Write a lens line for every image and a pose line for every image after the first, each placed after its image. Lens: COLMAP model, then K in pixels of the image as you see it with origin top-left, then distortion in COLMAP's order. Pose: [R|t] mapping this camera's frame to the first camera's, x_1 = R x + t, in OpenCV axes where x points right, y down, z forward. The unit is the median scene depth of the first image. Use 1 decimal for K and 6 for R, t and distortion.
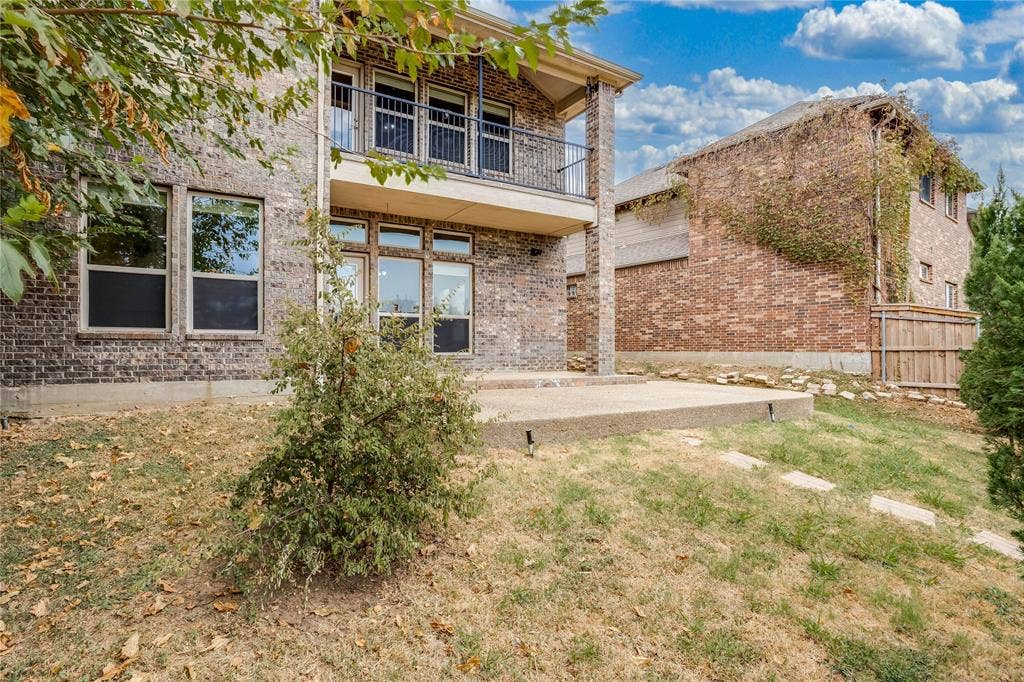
lens RADIAL K [[512.4, 0, 492.7], [0, 512.4, 330.7], [0, 0, 1]] dist [-0.048072, 0.034852]
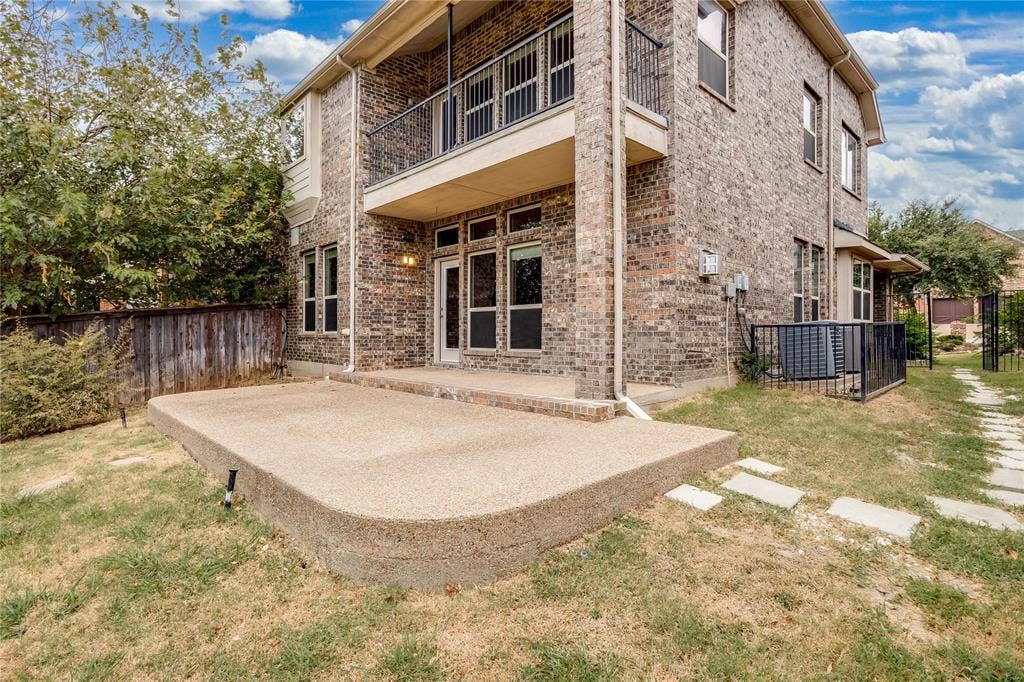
lens RADIAL K [[505.9, 0, 488.7], [0, 505.9, 320.4], [0, 0, 1]] dist [-0.049418, 0.034282]
pose [[0.213785, -0.026652, -0.976517, 0.709333], [0.038829, 0.999070, -0.018767, 0.007827], [0.976109, -0.033905, 0.214621, 0.741223]]
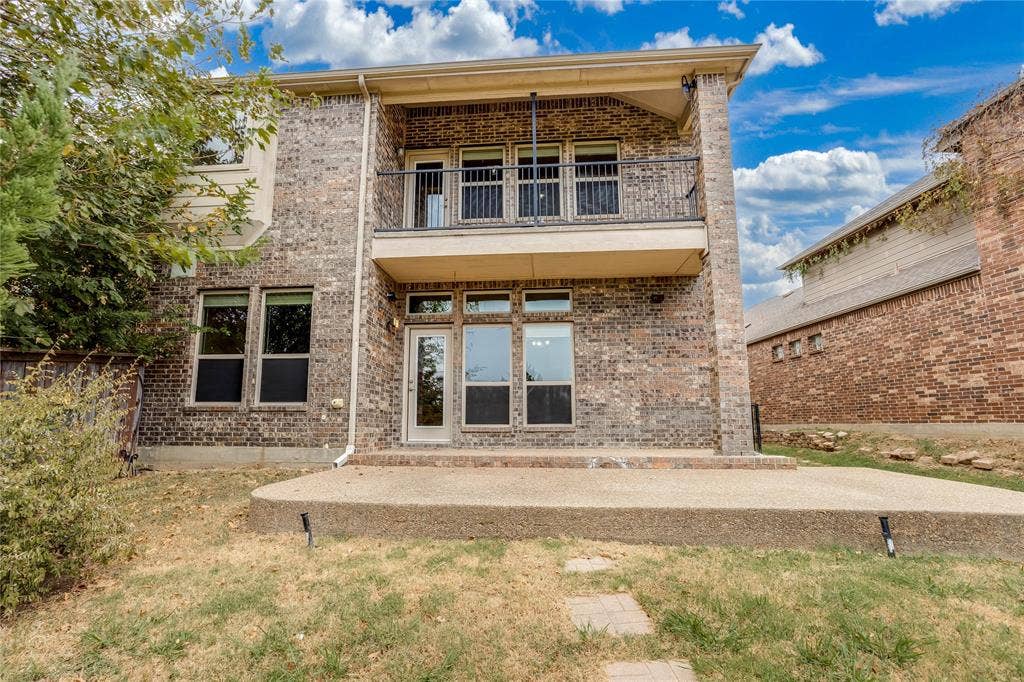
lens RADIAL K [[512.4, 0, 492.7], [0, 512.4, 330.7], [0, 0, 1]] dist [-0.048072, 0.034852]
pose [[0.811254, -0.108407, -0.574557, 0.351843], [0.022244, 0.987672, -0.154946, 0.017501], [0.584271, 0.112921, 0.803664, 0.214978]]
